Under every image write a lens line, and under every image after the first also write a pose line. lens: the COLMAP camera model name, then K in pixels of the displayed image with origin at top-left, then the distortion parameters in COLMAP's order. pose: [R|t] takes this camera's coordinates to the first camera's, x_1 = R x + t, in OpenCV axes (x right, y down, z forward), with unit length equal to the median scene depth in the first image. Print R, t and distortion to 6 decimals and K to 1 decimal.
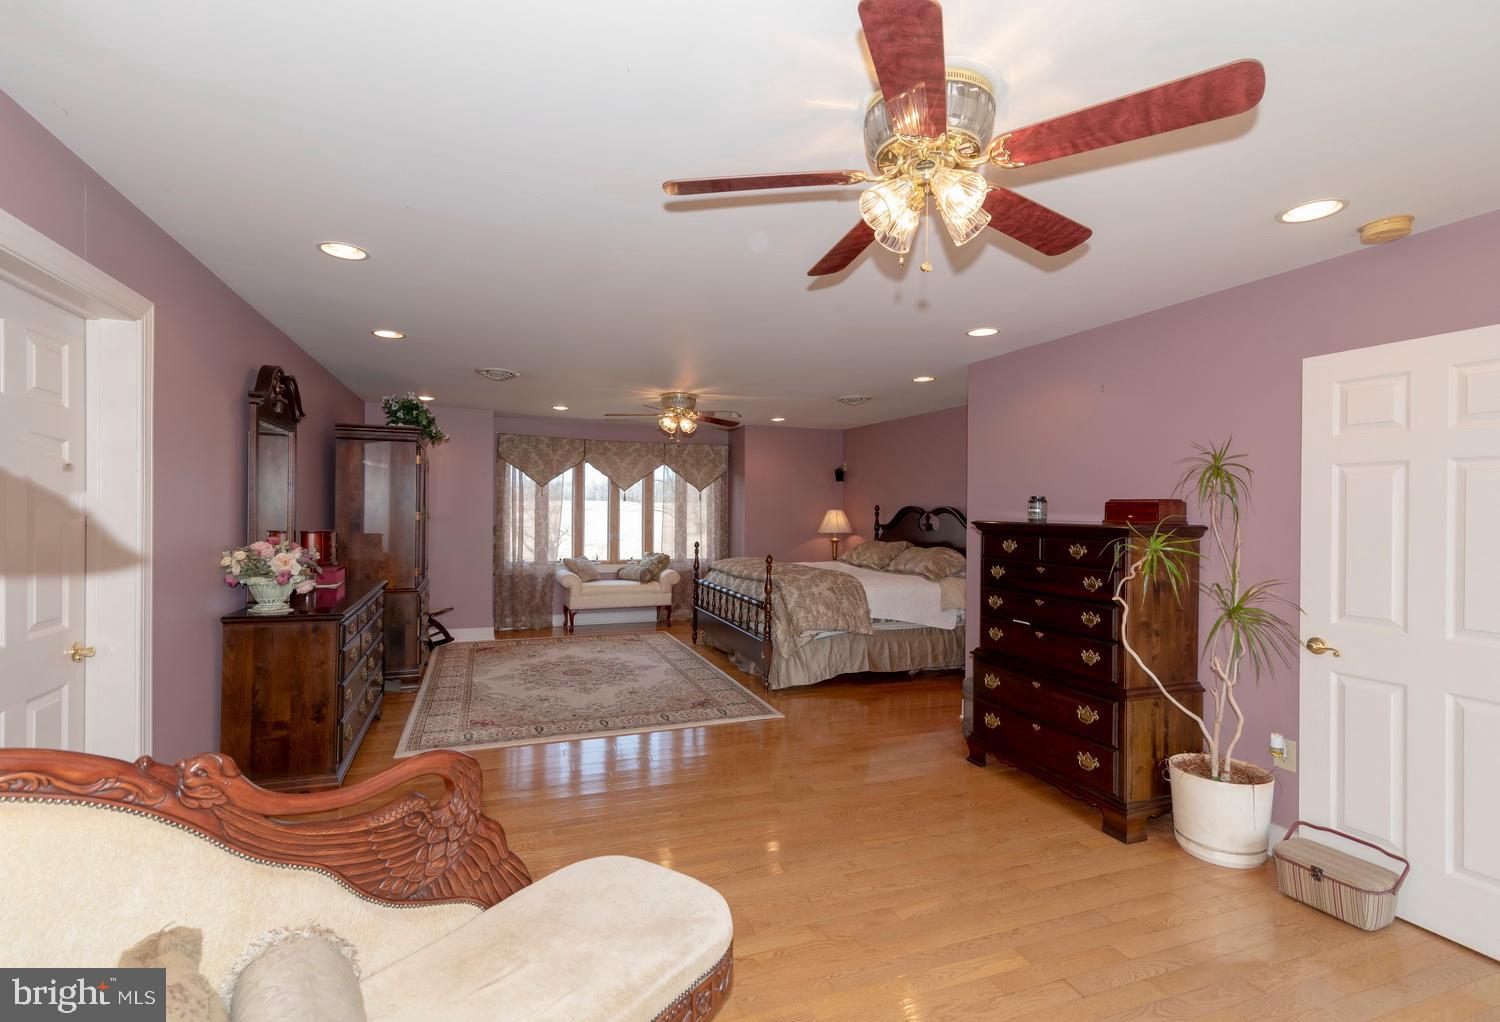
lens RADIAL K [[686.5, 0, 744.8], [0, 686.5, 510.2], [0, 0, 1]] dist [0.011943, 0.000322]
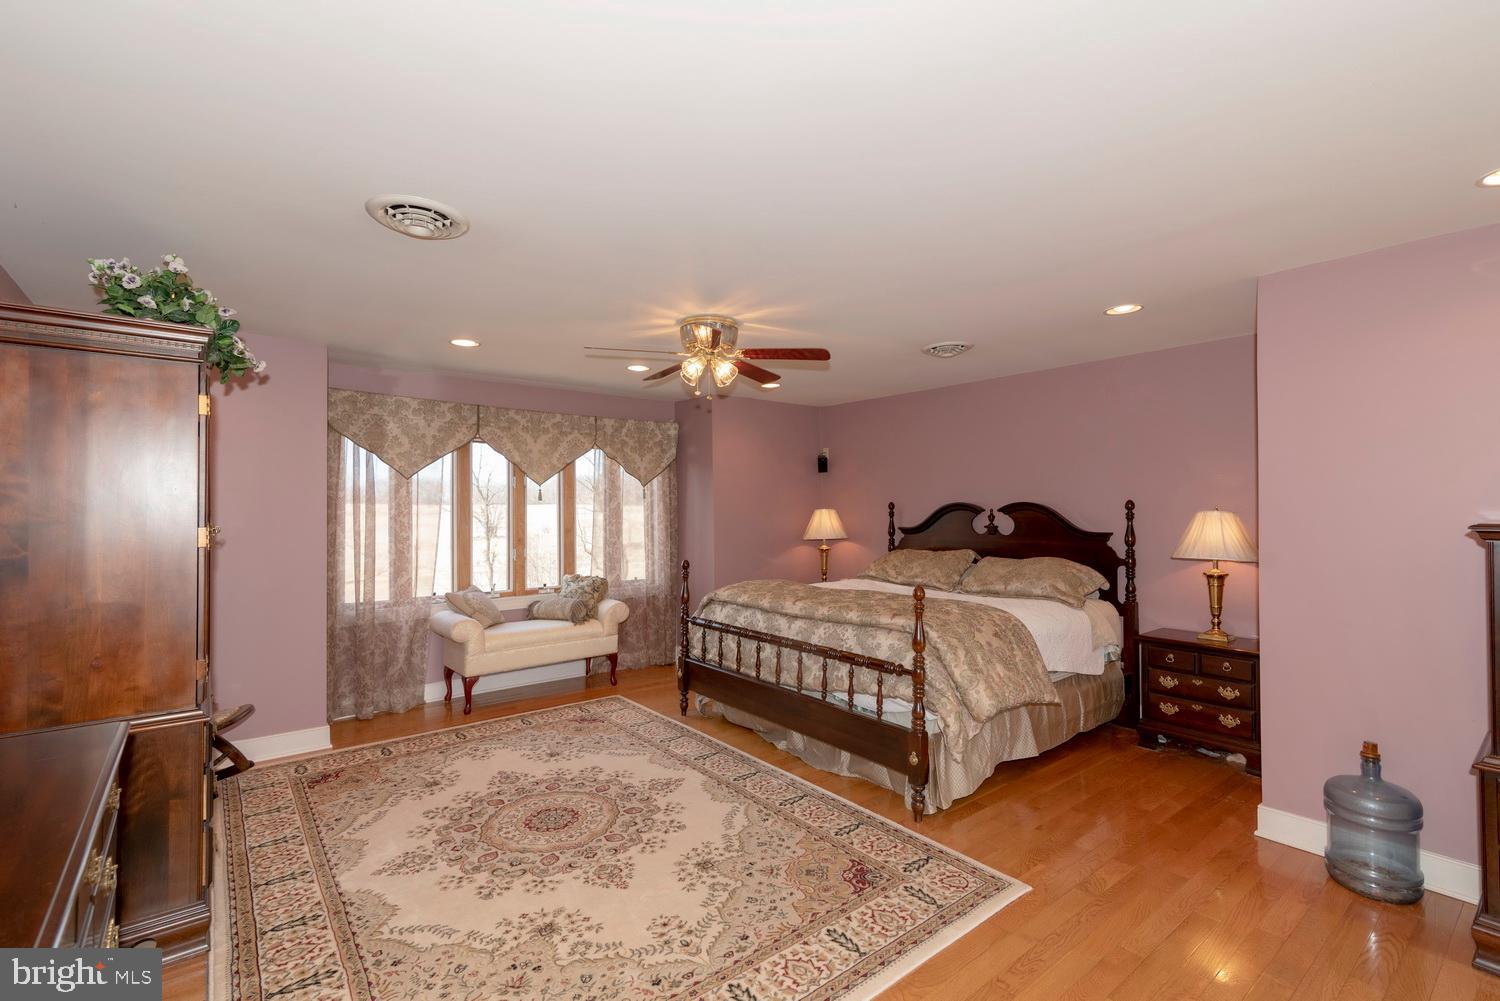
lens RADIAL K [[672.1, 0, 755.2], [0, 672.1, 500.6], [0, 0, 1]] dist [0.015166, -0.002157]
pose [[0.950439, -0.010671, 0.310726, -0.186752], [0.015240, 0.999808, -0.012281, -0.002248], [-0.310536, 0.016408, 0.950420, 0.329159]]
